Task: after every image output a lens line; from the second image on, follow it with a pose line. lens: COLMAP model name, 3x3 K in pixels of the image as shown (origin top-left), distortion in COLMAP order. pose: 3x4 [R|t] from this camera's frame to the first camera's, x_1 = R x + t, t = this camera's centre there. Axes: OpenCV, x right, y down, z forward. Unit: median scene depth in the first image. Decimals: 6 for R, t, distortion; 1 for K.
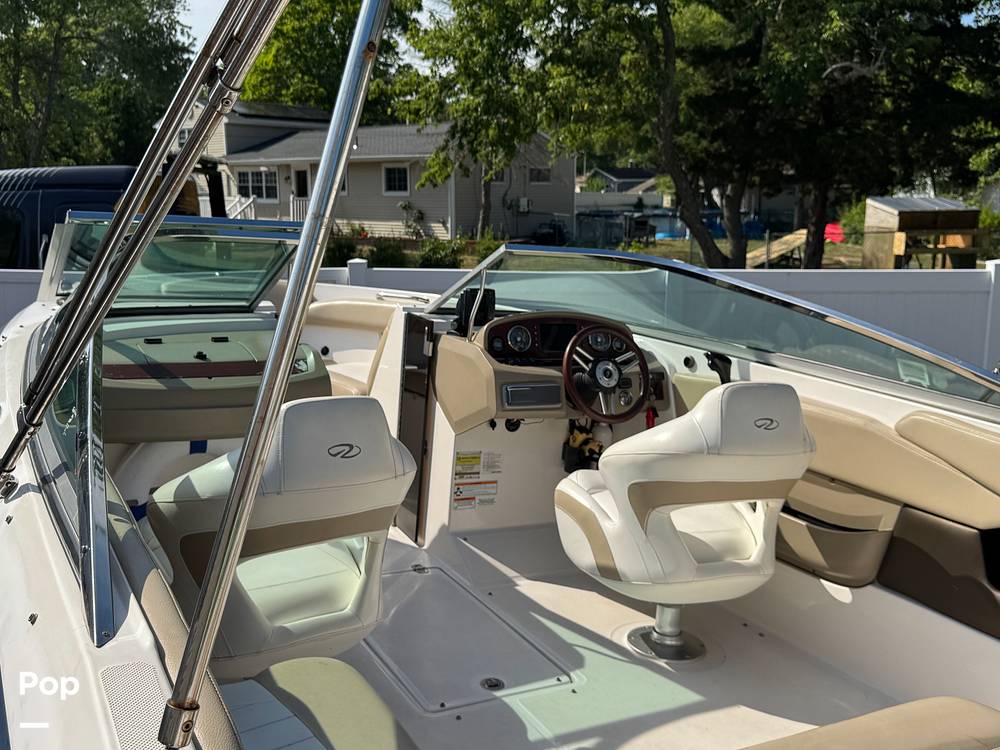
lens RADIAL K [[990.8, 0, 496.6], [0, 990.8, 370.9], [0, 0, 1]] dist [0.049720, 0.000000]
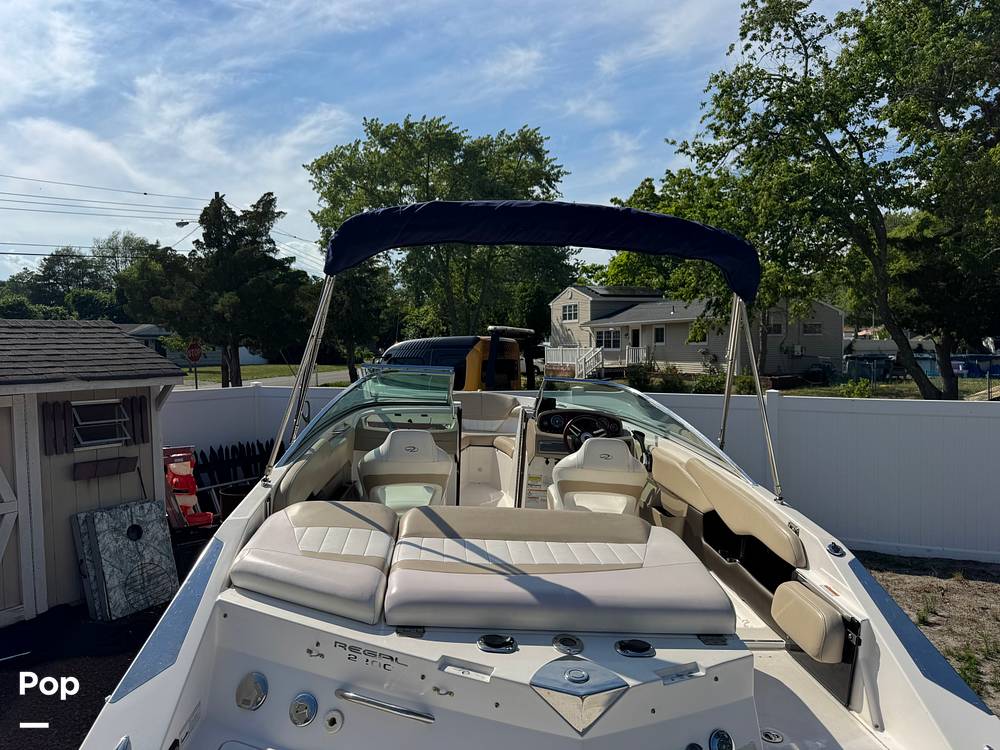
lens RADIAL K [[714.8, 0, 497.6], [0, 714.8, 381.2], [0, 0, 1]] dist [0.049773, -0.059863]
pose [[0.911159, 0.014057, -0.411816, 0.330607], [-0.064058, 0.992099, -0.107867, 0.033792], [0.407046, 0.124664, 0.904861, -0.281226]]
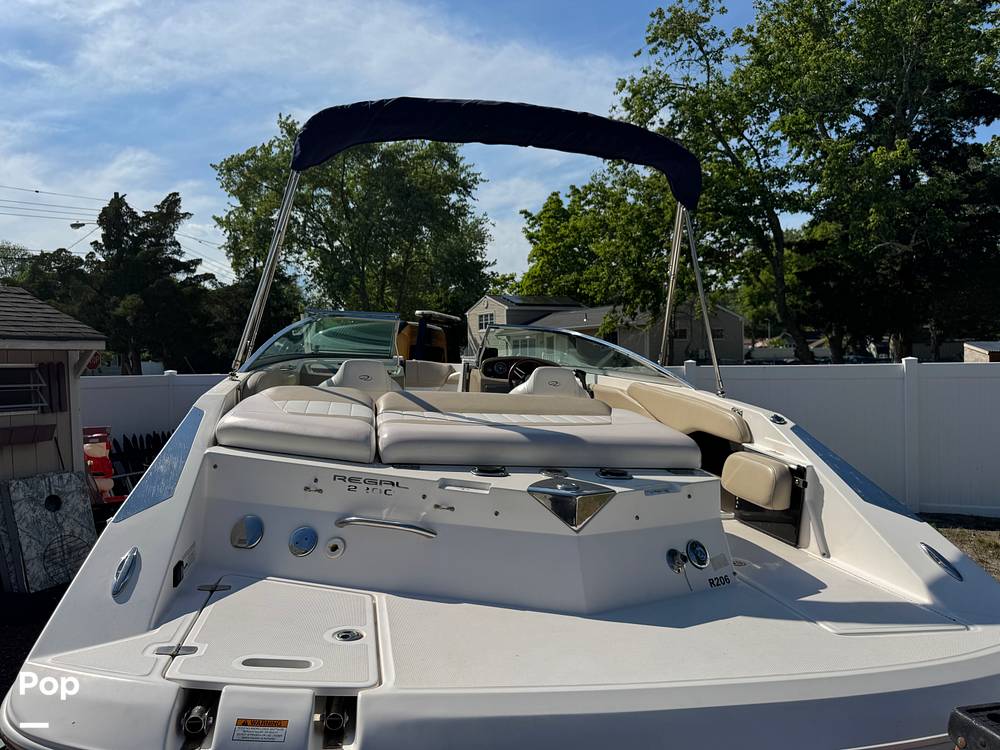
lens RADIAL K [[714.8, 0, 498.5], [0, 714.8, 384.8], [0, 0, 1]] dist [0.049773, -0.059863]
pose [[0.954882, -0.007546, -0.296890, 0.300096], [-0.034051, 0.990303, -0.134688, 0.134181], [0.295027, 0.138721, 0.945365, -0.303772]]
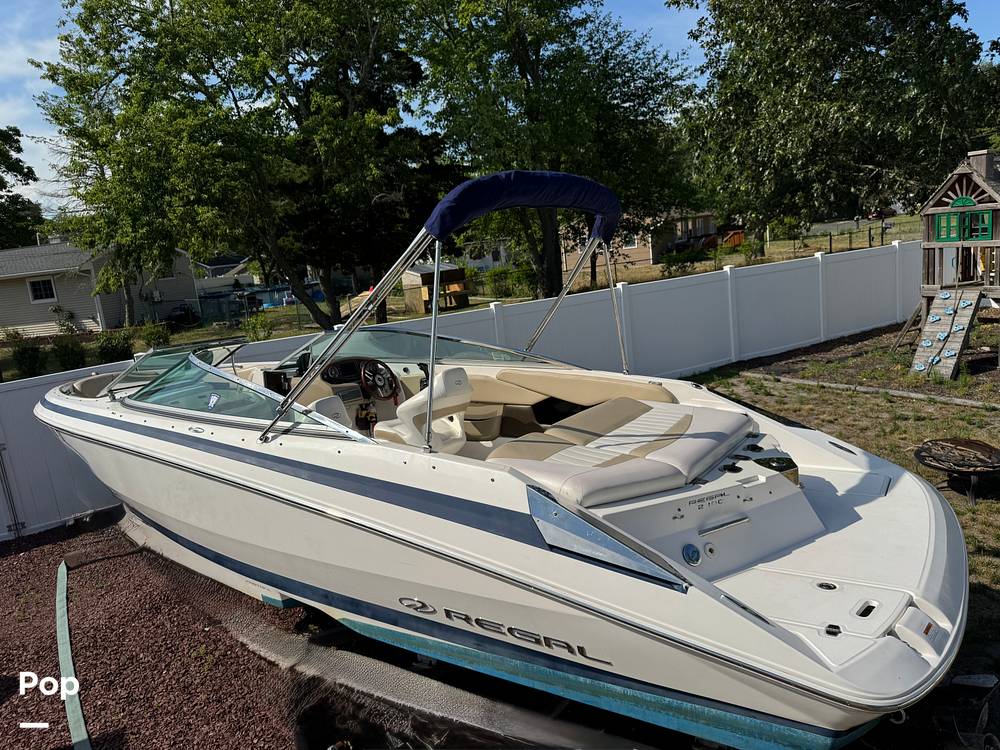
lens RADIAL K [[714.8, 0, 501.1], [0, 714.8, 390.9], [0, 0, 1]] dist [0.049773, -0.059863]
pose [[0.866229, -0.188915, 0.462555, -0.247277], [0.189796, 0.980785, 0.045138, 0.003947], [-0.462195, 0.048692, 0.885441, -0.361882]]
